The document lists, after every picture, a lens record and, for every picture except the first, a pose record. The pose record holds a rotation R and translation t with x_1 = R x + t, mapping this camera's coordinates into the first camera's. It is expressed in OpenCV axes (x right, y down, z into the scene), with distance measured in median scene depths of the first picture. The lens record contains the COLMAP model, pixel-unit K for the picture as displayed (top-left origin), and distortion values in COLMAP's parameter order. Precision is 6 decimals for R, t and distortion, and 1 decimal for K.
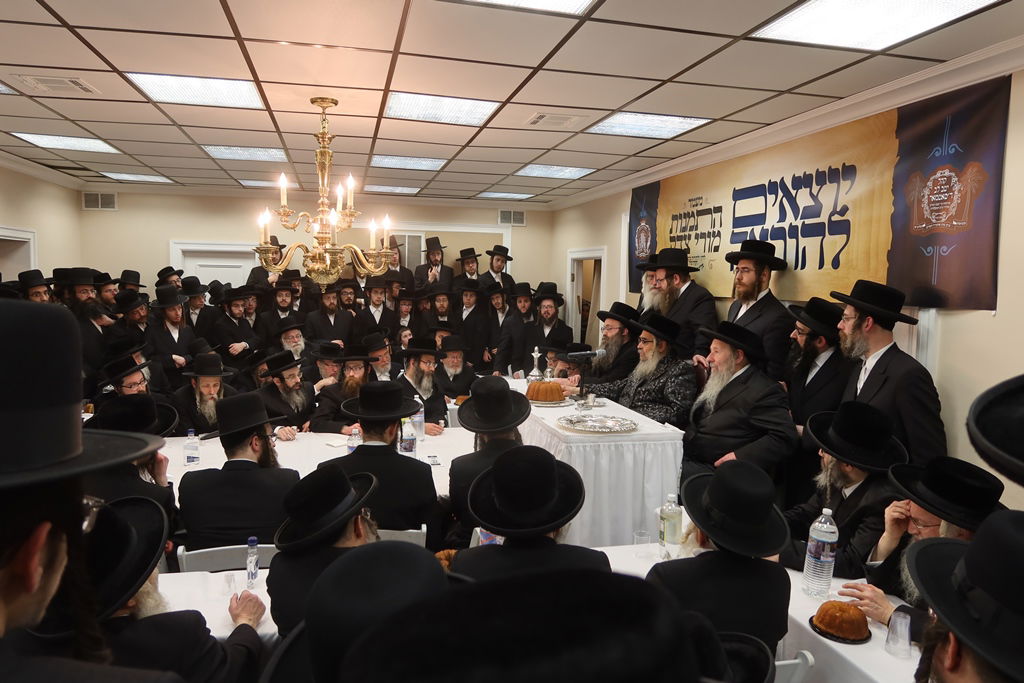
lens RADIAL K [[697.1, 0, 513.1], [0, 697.1, 341.3], [0, 0, 1]] dist [-0.032594, 0.014337]
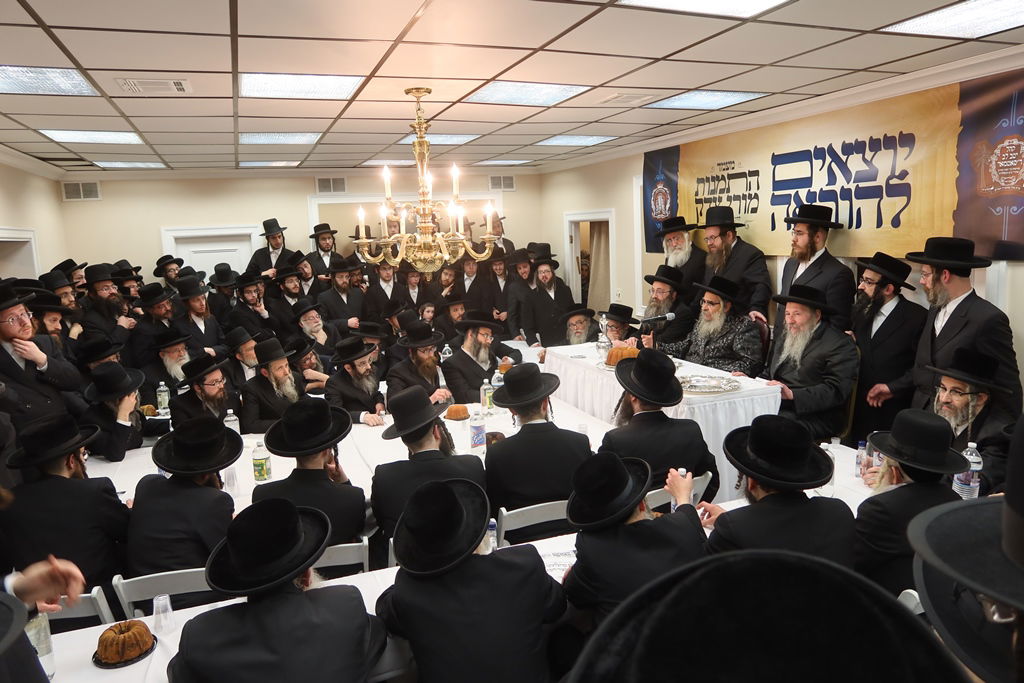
lens RADIAL K [[697.1, 0, 510.1], [0, 697.1, 338.8], [0, 0, 1]] dist [-0.032594, 0.014337]
pose [[0.990145, -0.080133, 0.114857, -0.255584], [0.072664, 0.995048, 0.067812, -0.041053], [-0.119723, -0.058798, 0.991065, -0.034633]]
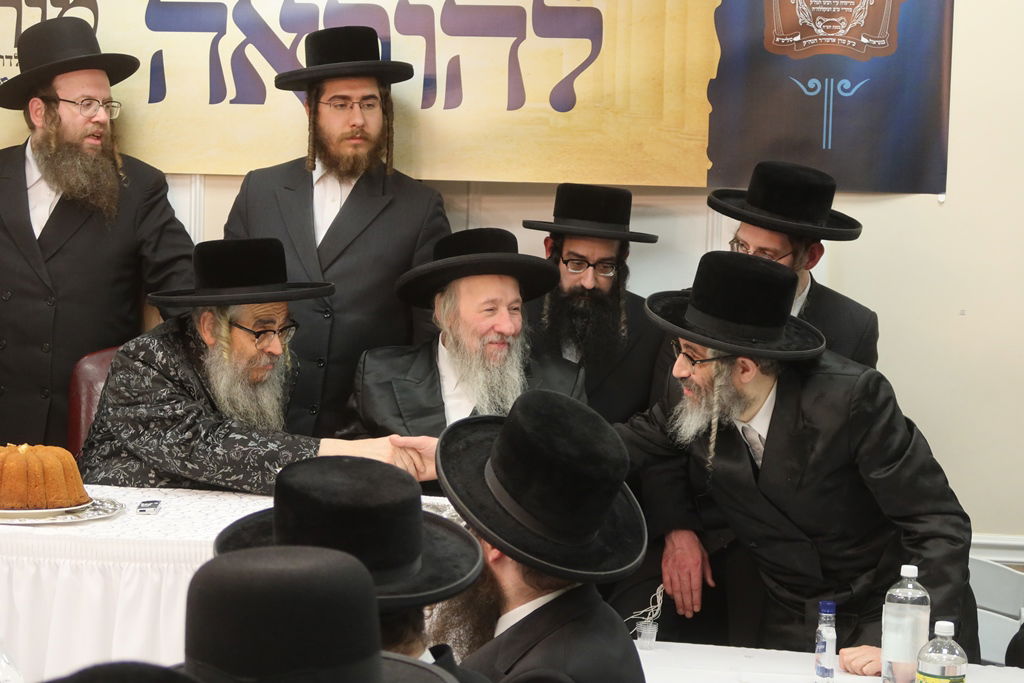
lens RADIAL K [[1960.4, 0, 500.4], [0, 1960.4, 307.8], [0, 0, 1]] dist [-0.020083, 0.000000]
pose [[0.369314, -0.060024, 0.927364, -0.678142], [0.058569, 0.997431, 0.041234, -0.026094], [-0.927457, 0.039087, 0.371880, 0.486677]]
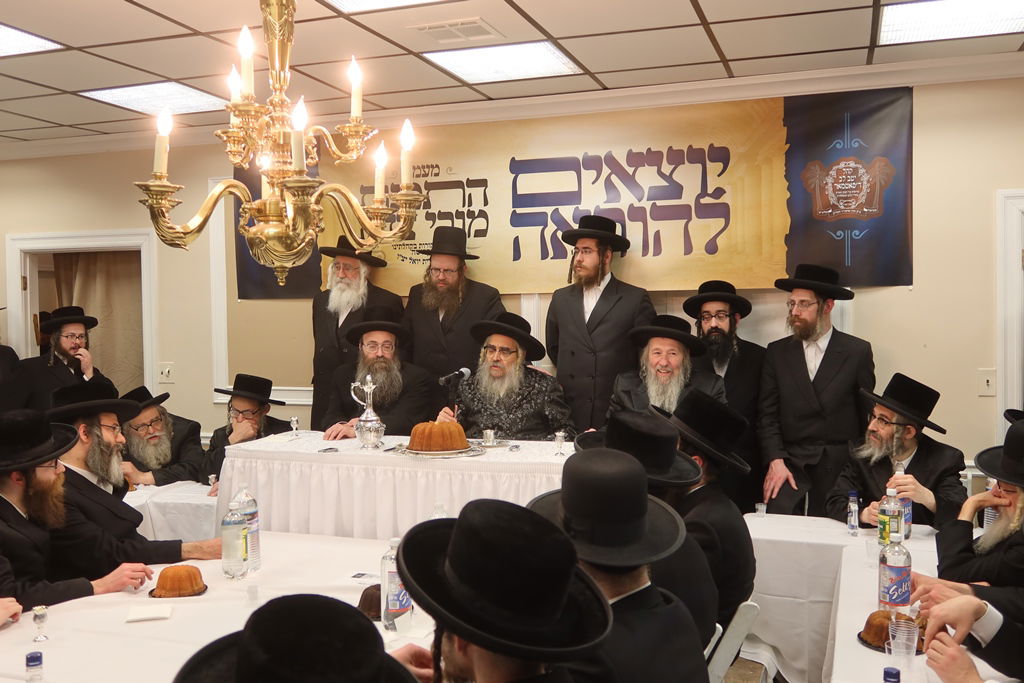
lens RADIAL K [[954.4, 0, 509.5], [0, 954.4, 329.4], [0, 0, 1]] dist [0.003146, 0.000000]
pose [[0.543284, -0.042205, 0.838488, -0.685430], [0.095743, 0.995335, -0.011936, -0.011344], [-0.834072, 0.086764, 0.544790, 0.462657]]
